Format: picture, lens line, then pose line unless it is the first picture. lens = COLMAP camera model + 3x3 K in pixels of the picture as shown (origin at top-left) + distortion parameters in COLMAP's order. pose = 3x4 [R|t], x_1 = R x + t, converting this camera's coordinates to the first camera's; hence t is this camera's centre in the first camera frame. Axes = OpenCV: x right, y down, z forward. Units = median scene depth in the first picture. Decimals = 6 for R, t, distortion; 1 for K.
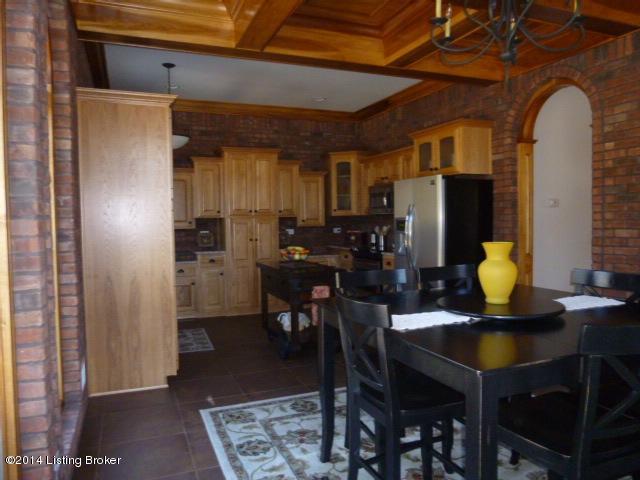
lens RADIAL K [[472.1, 0, 319.2], [0, 472.1, 239.3], [0, 0, 1]] dist [-0.013755, -0.000568]
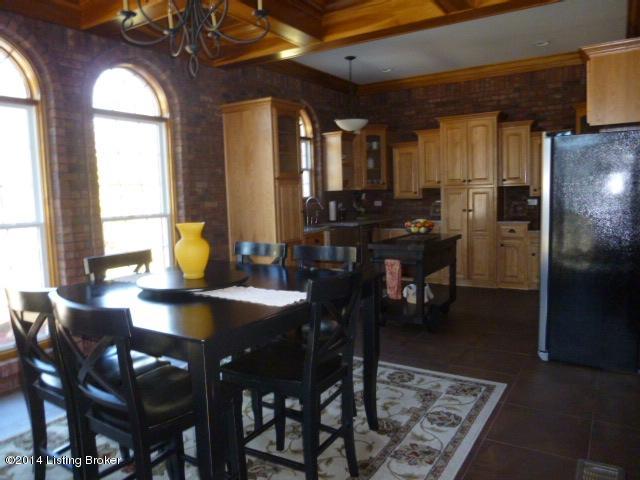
lens RADIAL K [[472.1, 0, 320.4], [0, 472.1, 238.8], [0, 0, 1]] dist [-0.013755, -0.000568]
pose [[0.584028, 0.079377, -0.807843, 0.474372], [-0.019951, 0.996310, 0.083472, -0.015723], [0.811489, -0.032633, 0.583456, 0.190410]]
